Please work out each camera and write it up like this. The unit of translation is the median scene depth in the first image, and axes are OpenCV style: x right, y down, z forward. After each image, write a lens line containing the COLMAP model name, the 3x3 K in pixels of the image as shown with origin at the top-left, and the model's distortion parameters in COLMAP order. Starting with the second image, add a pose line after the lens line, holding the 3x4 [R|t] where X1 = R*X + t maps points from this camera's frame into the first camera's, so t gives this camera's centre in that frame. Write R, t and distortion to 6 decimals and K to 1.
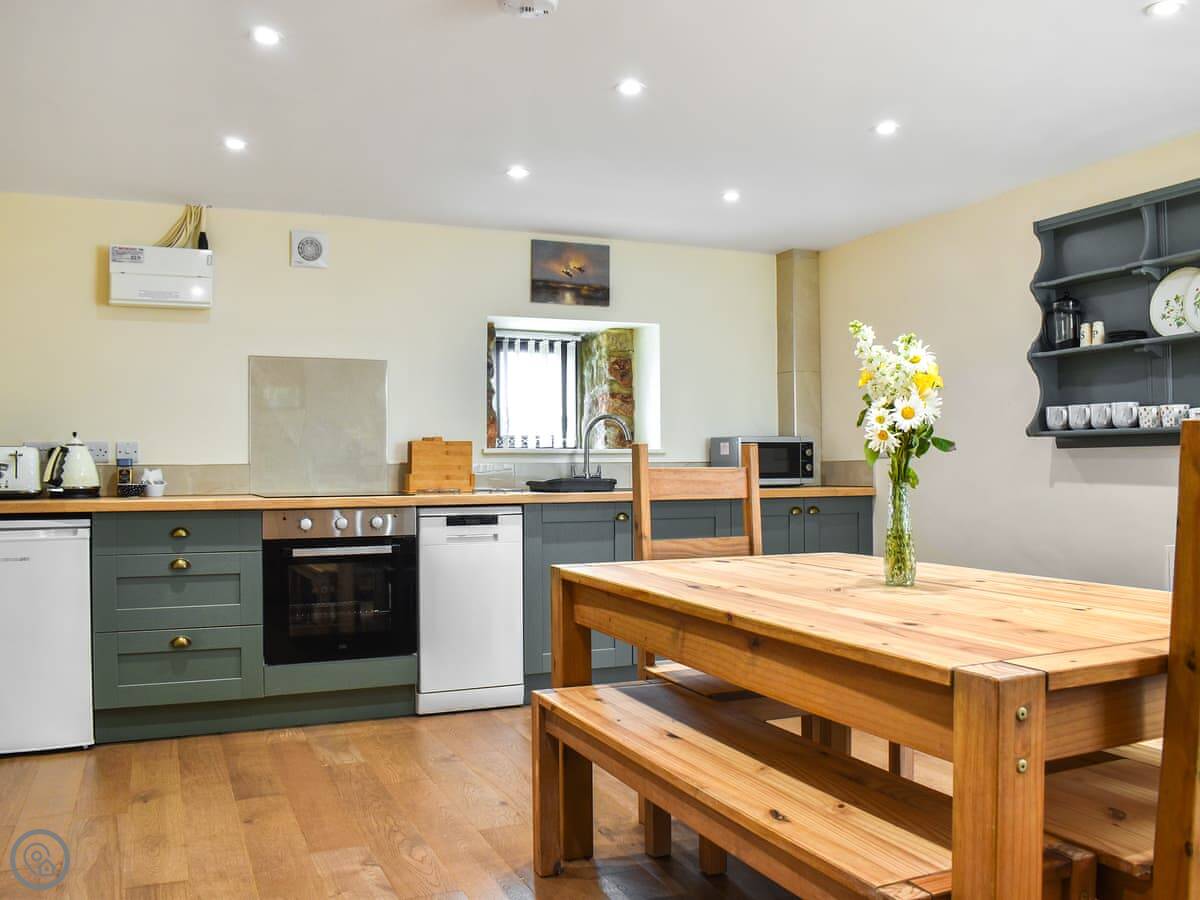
lens RADIAL K [[1072.9, 0, 601.2], [0, 1072.9, 451.6], [0, 0, 1]] dist [-0.083687, -0.034112]
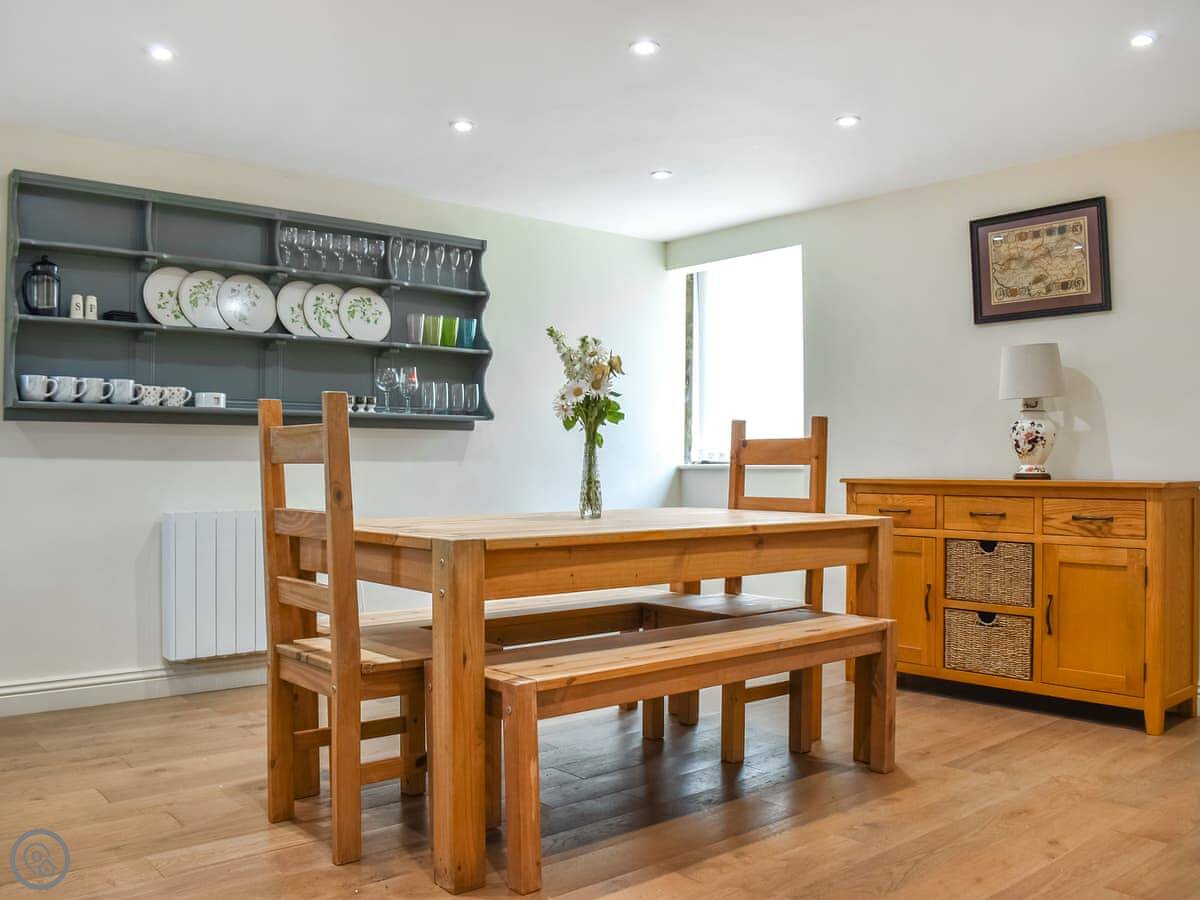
lens RADIAL K [[1072.9, 0, 600.2], [0, 1072.9, 453.7], [0, 0, 1]] dist [-0.083687, -0.034112]
pose [[-0.307937, 0.019858, 0.951199, -0.649026], [-0.010284, 0.999654, -0.024199, 0.047534], [-0.951351, -0.017234, -0.307627, 0.878579]]
